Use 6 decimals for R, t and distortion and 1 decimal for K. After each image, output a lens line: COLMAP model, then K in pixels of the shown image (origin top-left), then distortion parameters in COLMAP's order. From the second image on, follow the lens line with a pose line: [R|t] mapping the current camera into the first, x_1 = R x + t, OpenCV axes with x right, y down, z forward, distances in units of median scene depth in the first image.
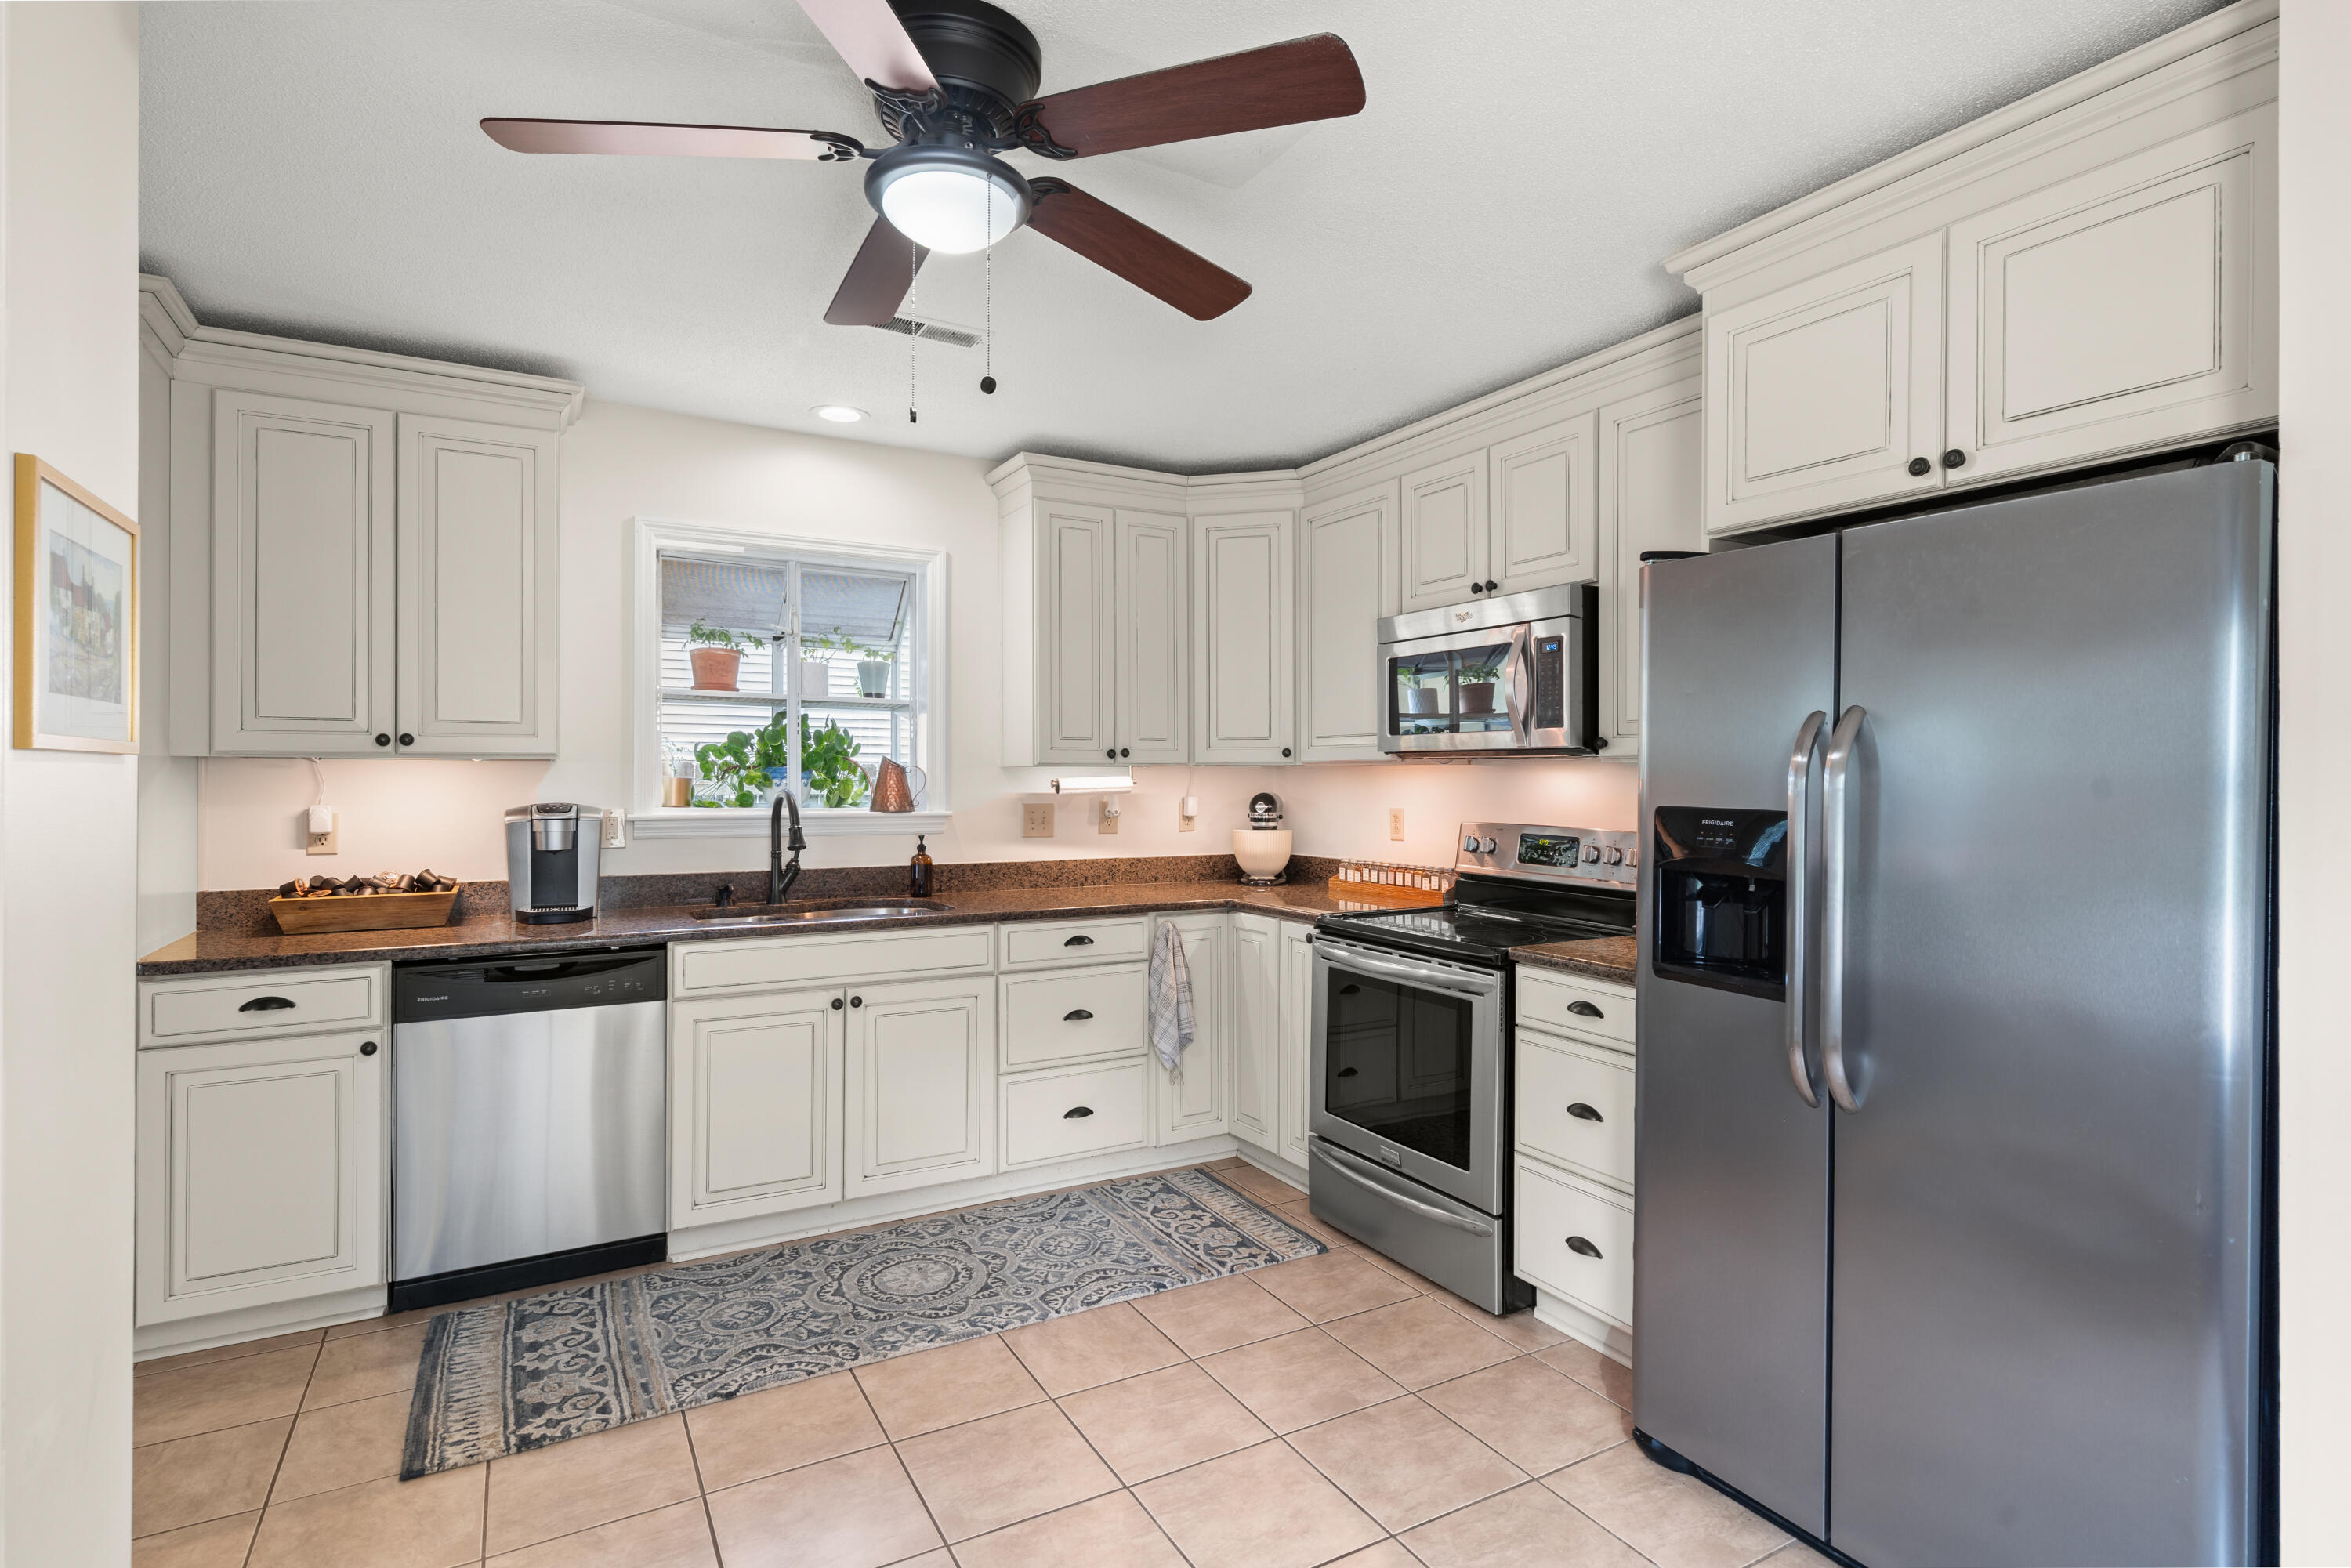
lens RADIAL K [[1140.0, 0, 1160.2], [0, 1140.0, 778.7], [0, 0, 1]] dist [-0.003261, 0.001772]
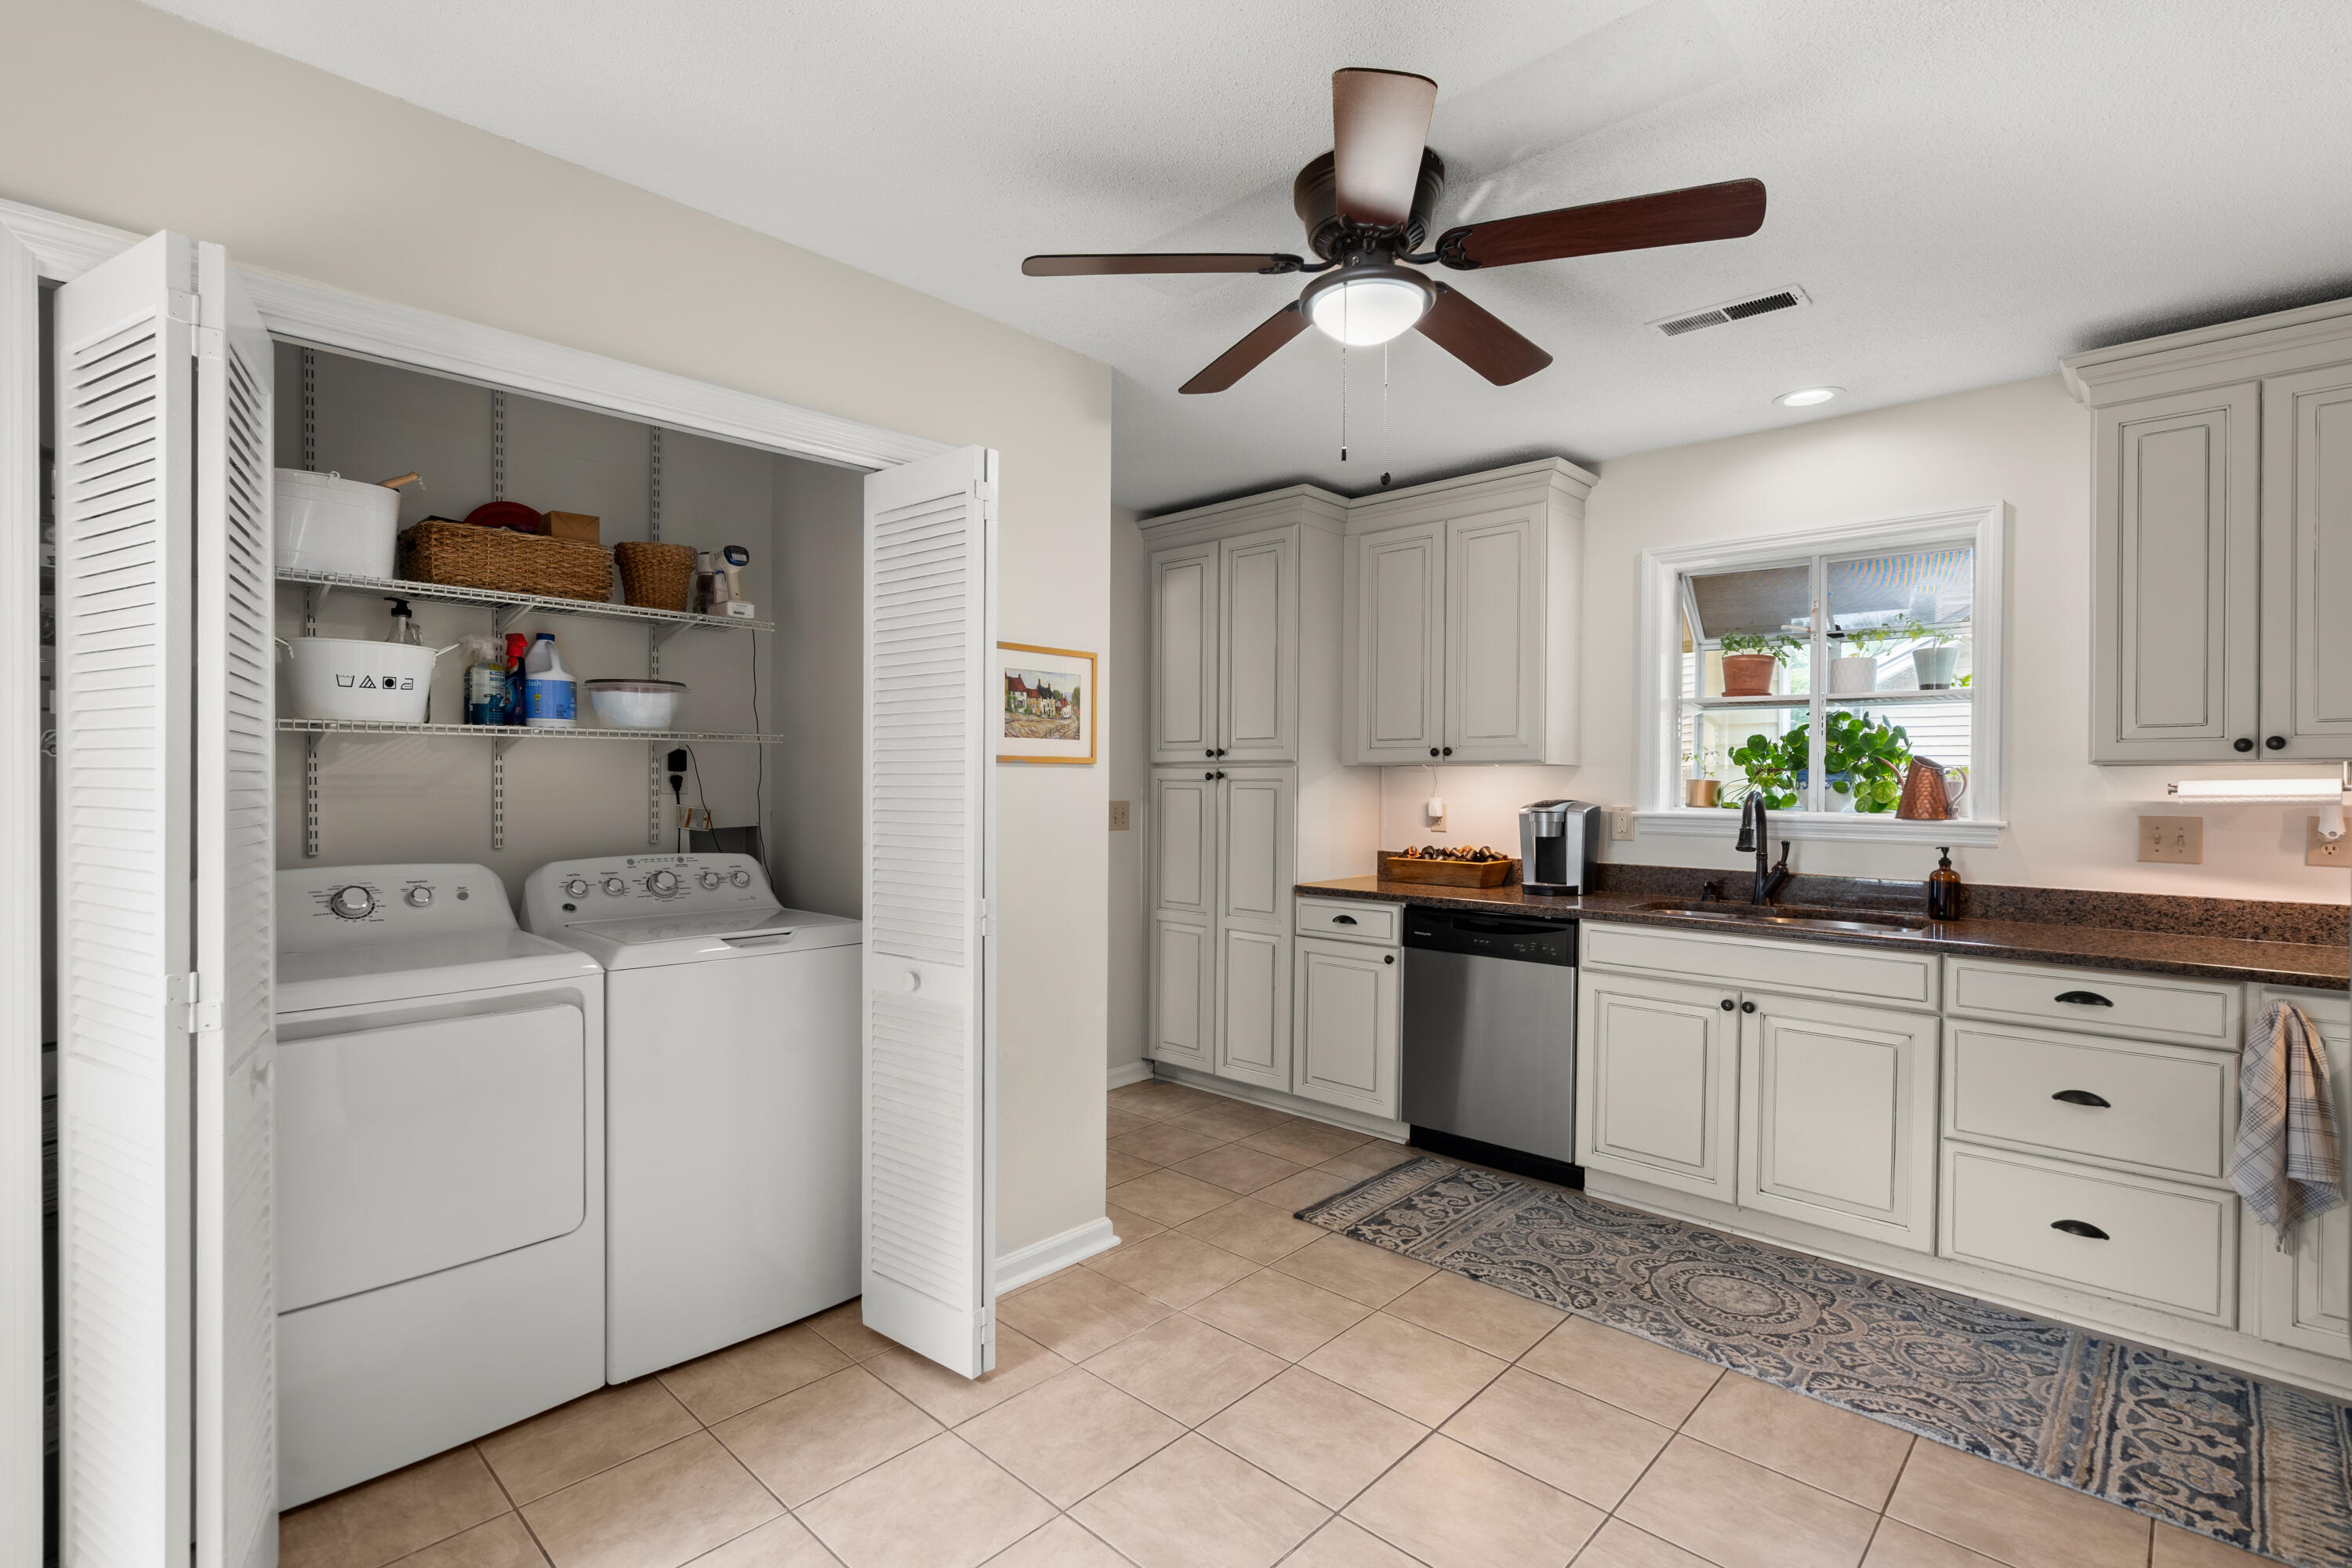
lens RADIAL K [[1080.9, 0, 1151.0], [0, 1080.9, 791.3], [0, 0, 1]] dist [-0.001247, 0.000175]
pose [[0.294260, 0.010056, -0.955672, 0.478665], [-0.005713, 0.999945, 0.008763, 0.004786], [0.955708, 0.002881, 0.294301, 0.239570]]
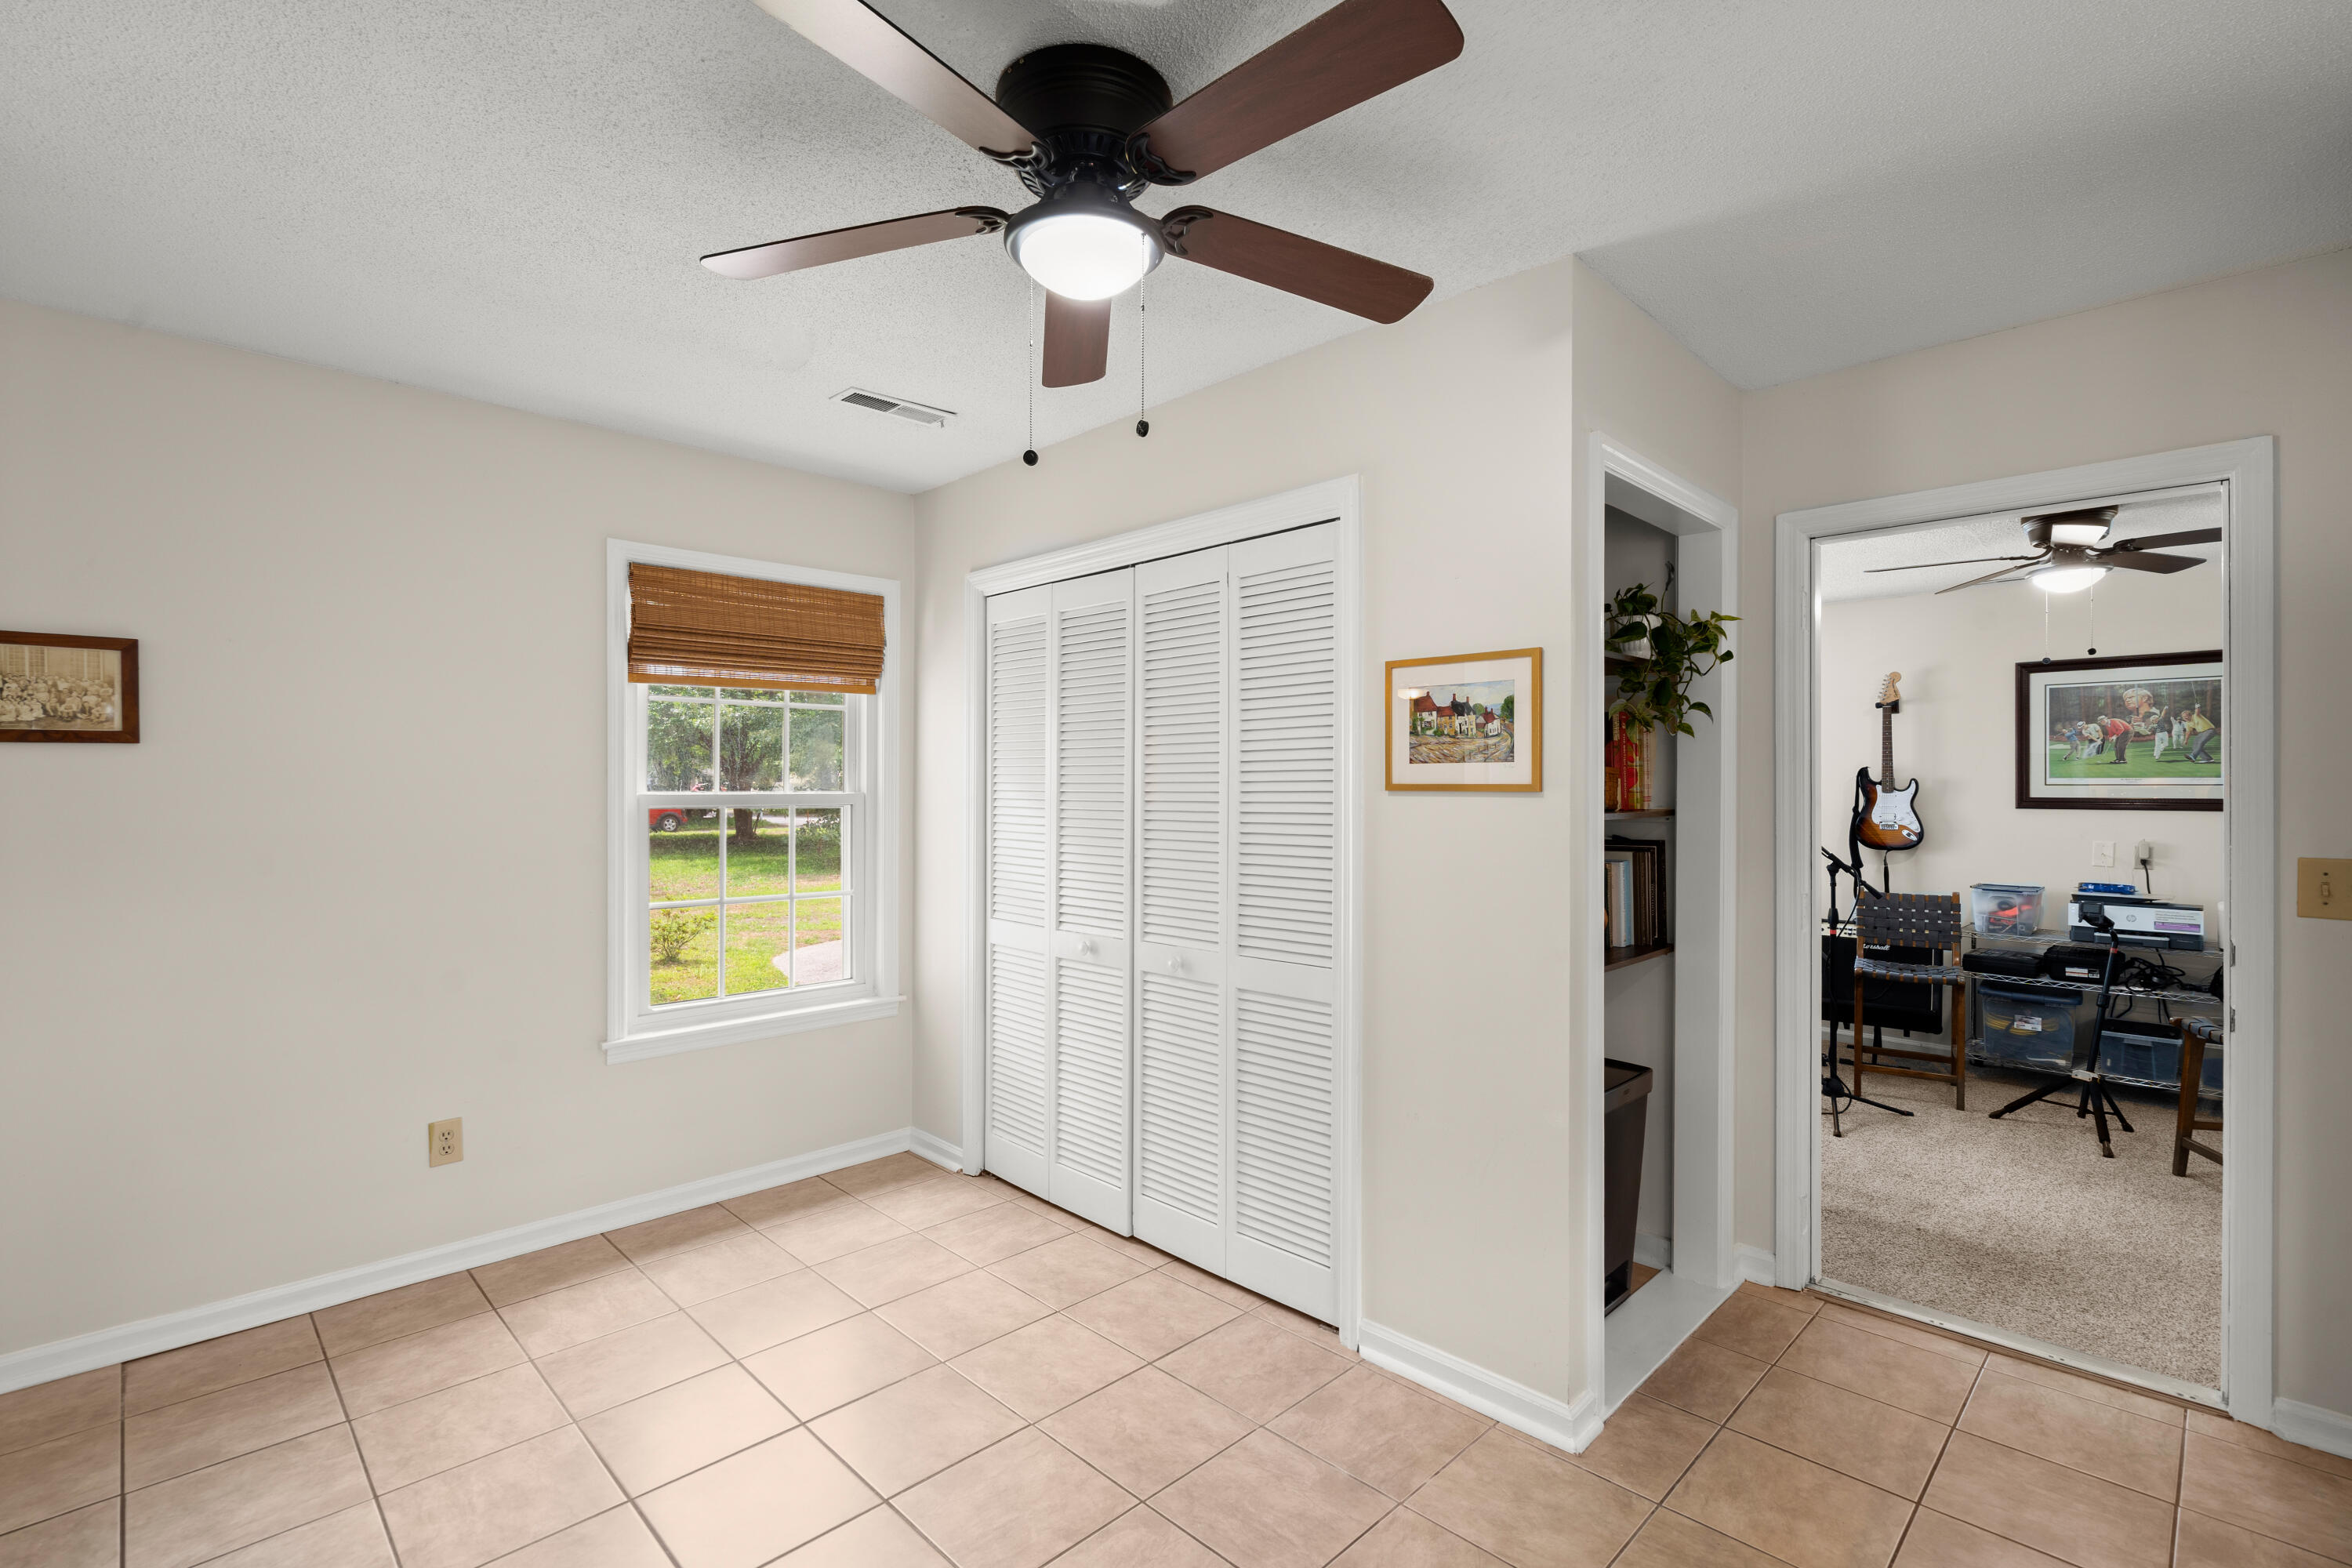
lens RADIAL K [[1080.9, 0, 1170.9], [0, 1080.9, 791.3], [0, 0, 1]] dist [-0.001247, 0.000175]
pose [[-0.961959, -0.003349, -0.273174, 0.001747], [-0.004485, 0.999984, 0.003533, -0.012255], [0.273158, 0.004624, -0.961958, 1.084995]]
